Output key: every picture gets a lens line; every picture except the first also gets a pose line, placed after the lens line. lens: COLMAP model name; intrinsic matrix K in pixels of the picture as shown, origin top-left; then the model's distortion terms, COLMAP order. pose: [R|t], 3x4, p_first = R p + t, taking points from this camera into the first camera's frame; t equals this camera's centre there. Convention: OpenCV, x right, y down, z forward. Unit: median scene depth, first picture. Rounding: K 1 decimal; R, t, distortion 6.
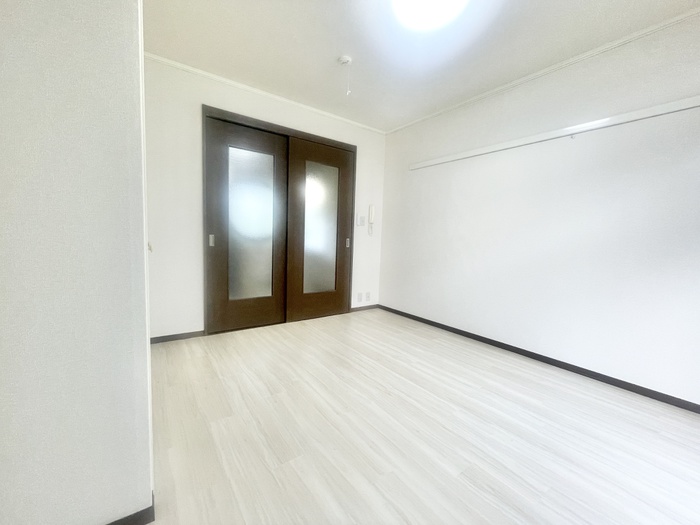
lens RADIAL K [[285.5, 0, 348.0], [0, 285.5, 264.0], [0, 0, 1]] dist [-0.004048, -0.000451]
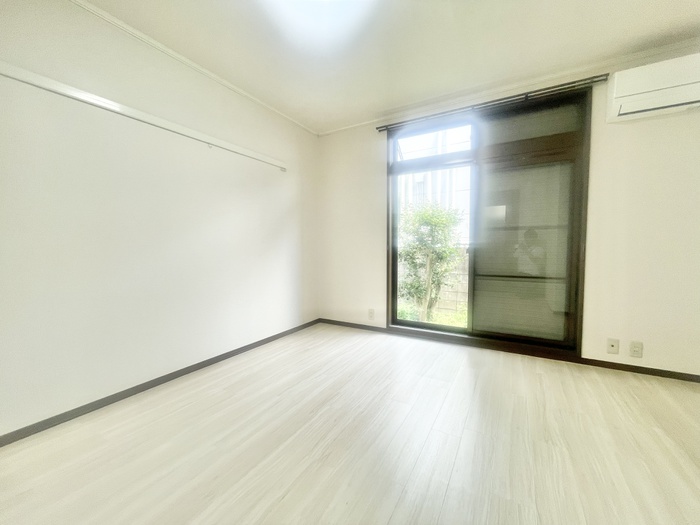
lens RADIAL K [[285.5, 0, 349.6], [0, 285.5, 263.7], [0, 0, 1]] dist [-0.004048, -0.000451]
pose [[-0.406877, -0.093731, 0.908662, -0.526684], [0.072968, 0.988208, 0.134610, -0.144198], [-0.910564, 0.121073, -0.395240, 1.203414]]
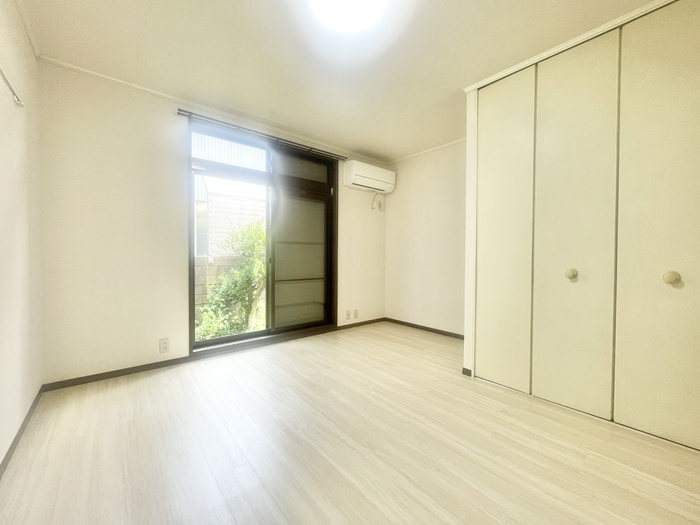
lens RADIAL K [[285.5, 0, 349.2], [0, 285.5, 261.0], [0, 0, 1]] dist [-0.004048, -0.000451]
pose [[-0.995549, -0.041326, -0.084699, 0.300104], [-0.049974, 0.993459, 0.102669, -0.157346], [0.079903, 0.106445, -0.991103, 1.789664]]
